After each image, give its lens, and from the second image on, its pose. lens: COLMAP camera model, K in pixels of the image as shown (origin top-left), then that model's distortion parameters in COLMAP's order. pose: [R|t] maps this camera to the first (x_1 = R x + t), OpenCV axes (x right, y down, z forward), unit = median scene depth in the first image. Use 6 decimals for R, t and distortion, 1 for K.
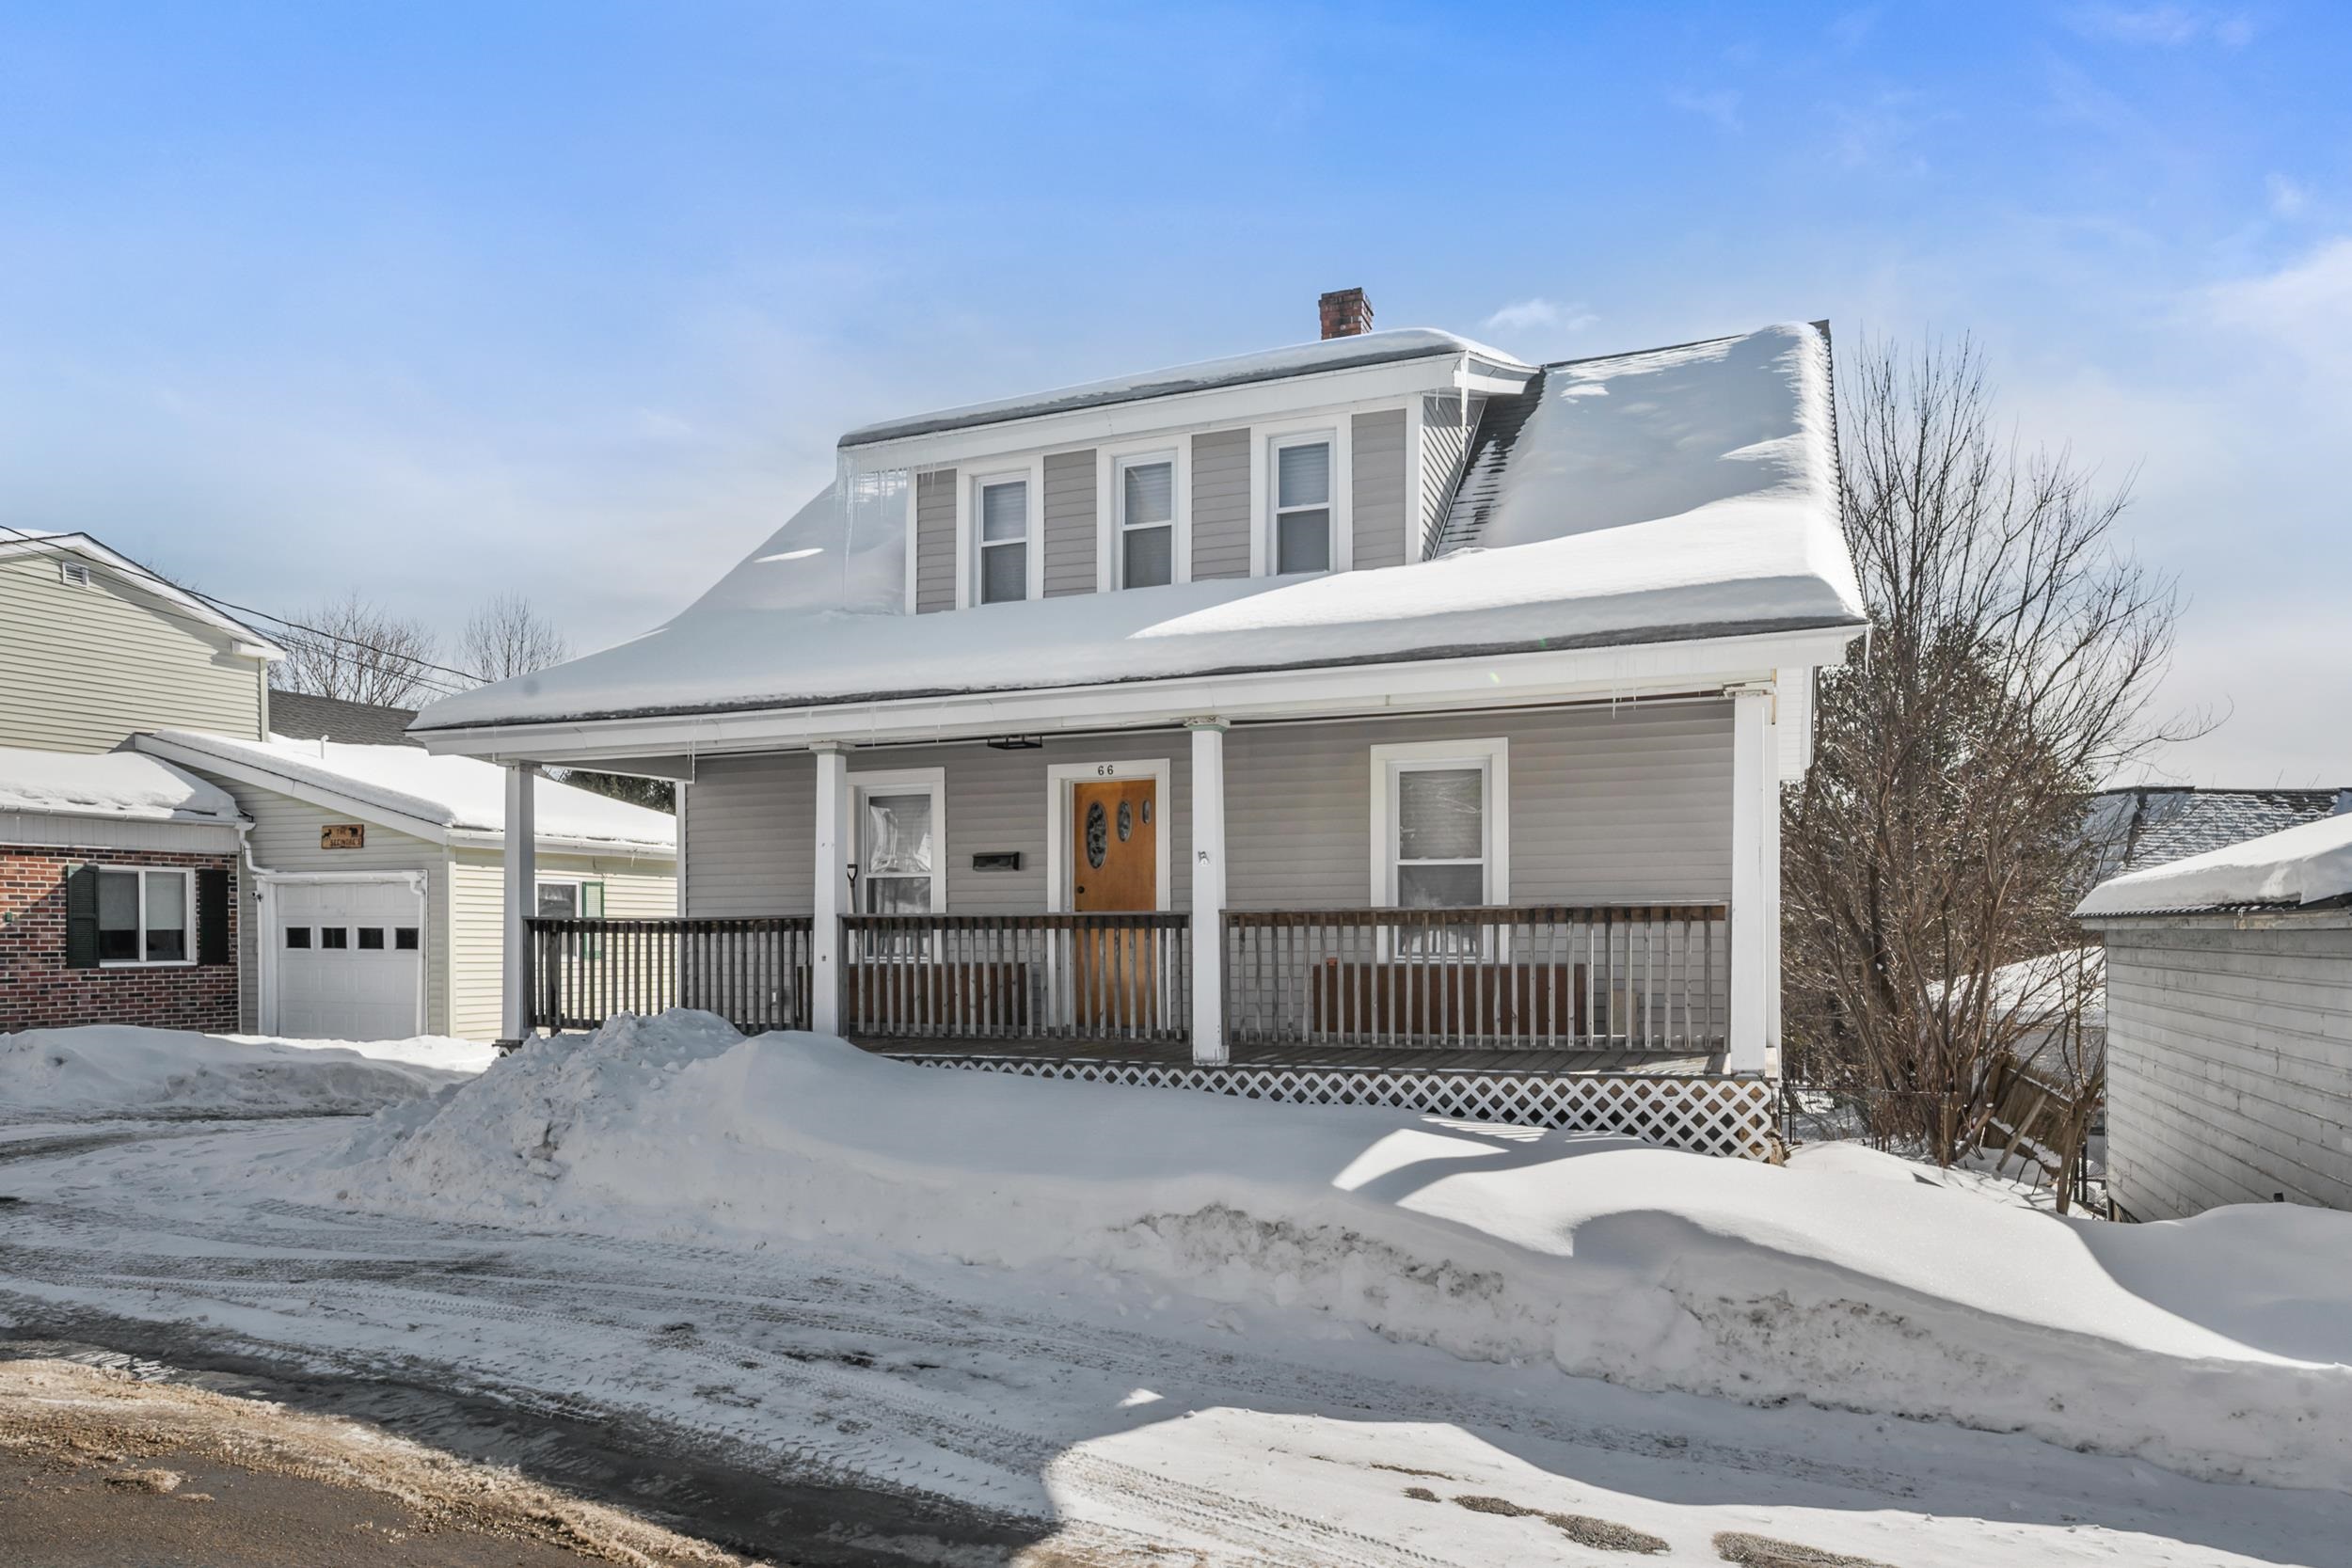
lens RADIAL K [[1532.9, 0, 1177.2], [0, 1532.9, 908.3], [0, 0, 1]] dist [0.002494, -0.001422]
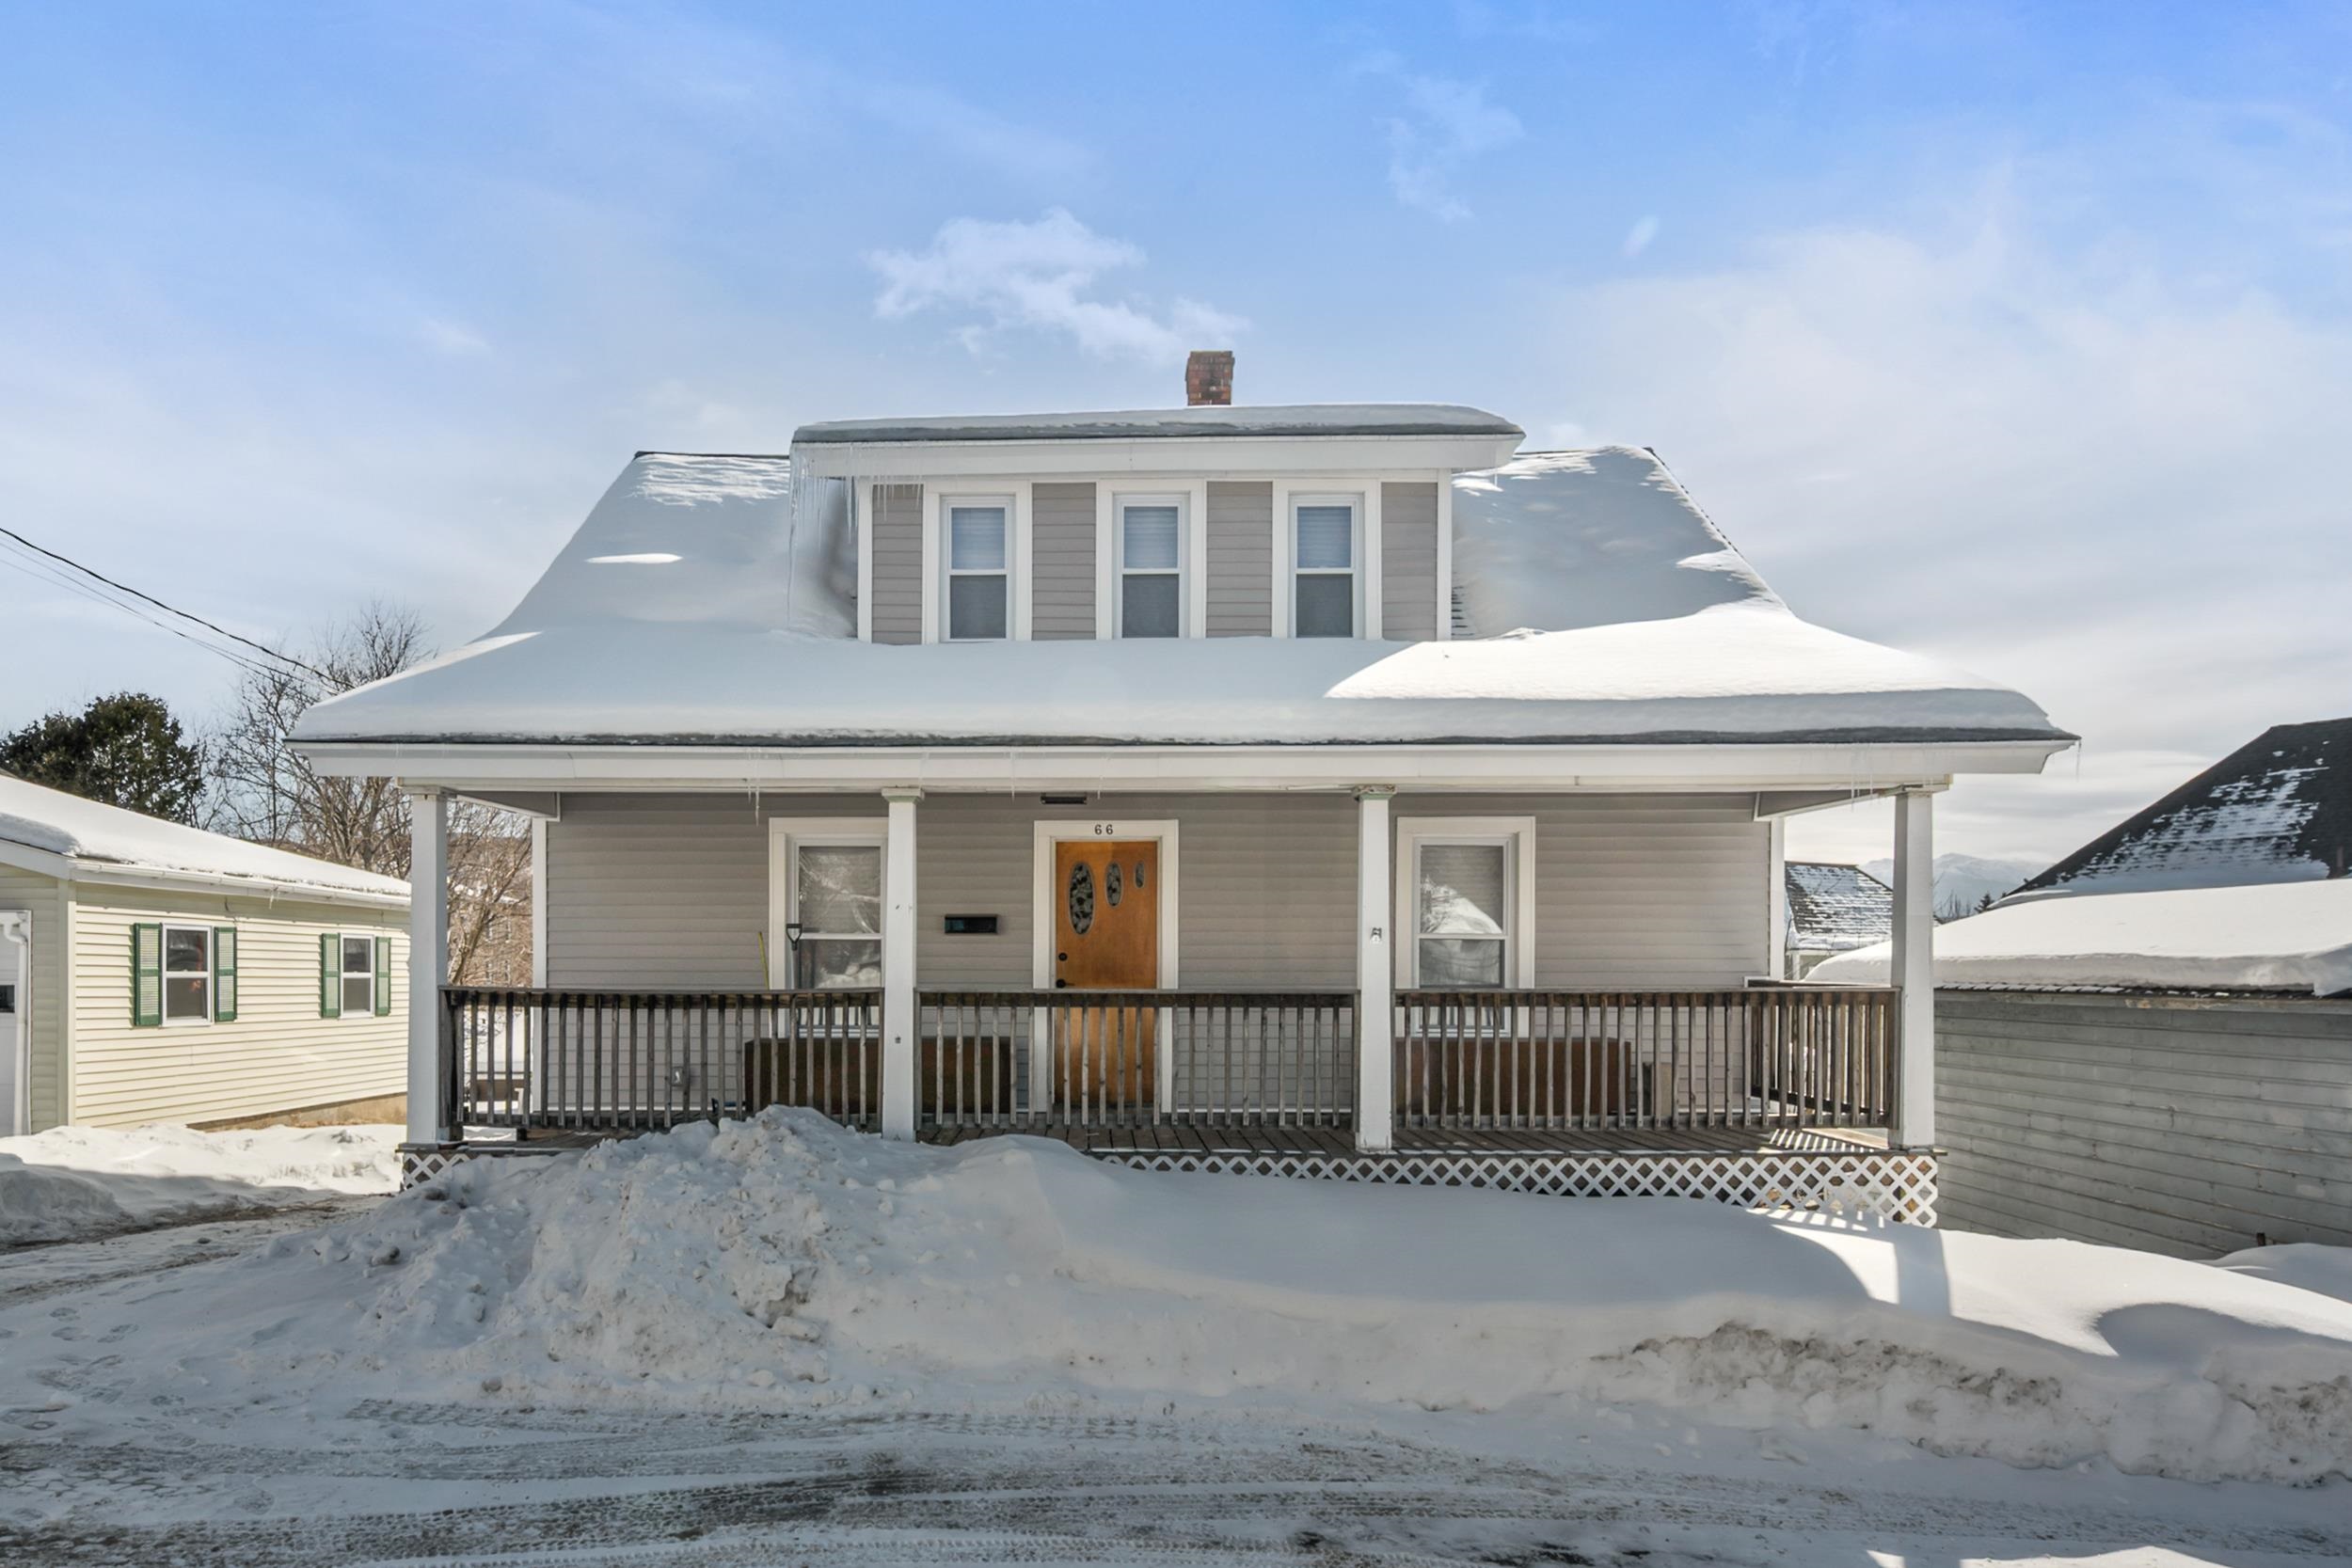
lens RADIAL K [[1456.4, 0, 1102.3], [0, 1456.4, 953.8], [0, 0, 1]] dist [0.006936, -0.004793]
pose [[0.933701, 0.010929, 0.357887, -0.486690], [-0.012190, 0.999925, 0.001268, -0.020955], [-0.357846, -0.005547, 0.933764, 0.233053]]
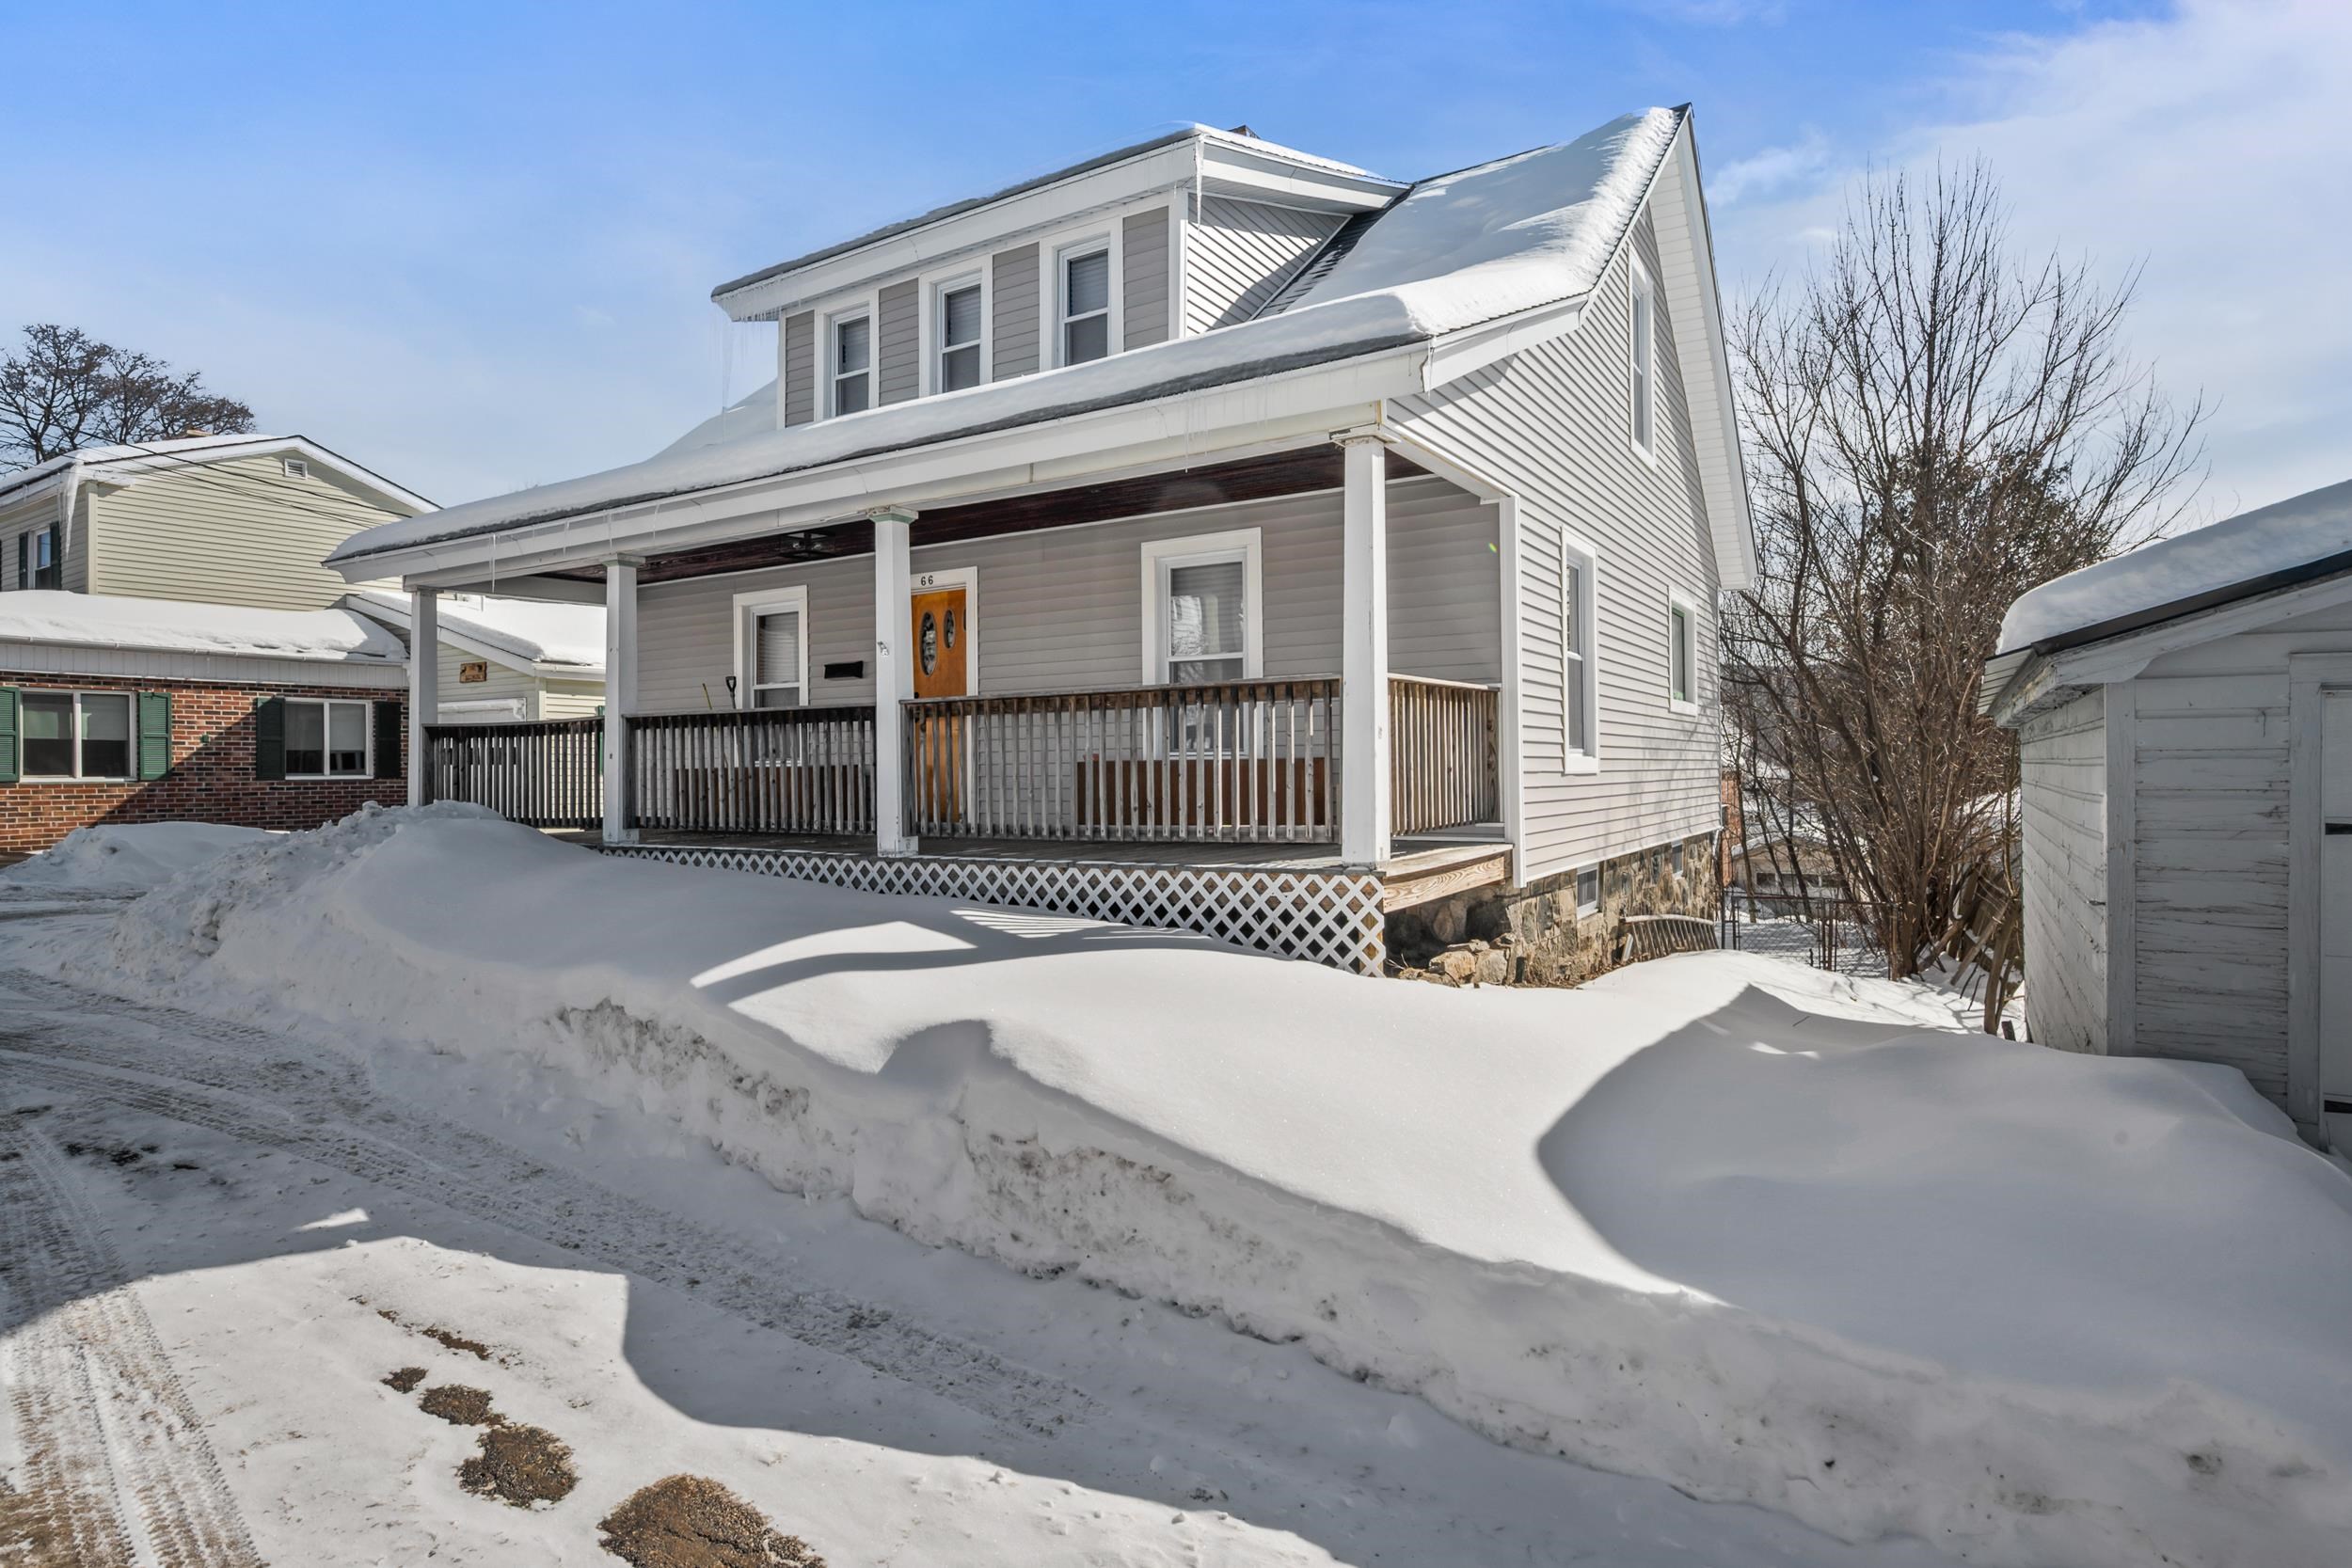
lens RADIAL K [[1259.6, 0, 1174.9], [0, 1259.6, 729.4], [0, 0, 1]] dist [0.000367, 0.000531]
pose [[0.983607, -0.010120, -0.180043, 0.368492], [0.007605, 0.999864, -0.014657, 0.035157], [0.180167, 0.013047, 0.983550, 0.241393]]
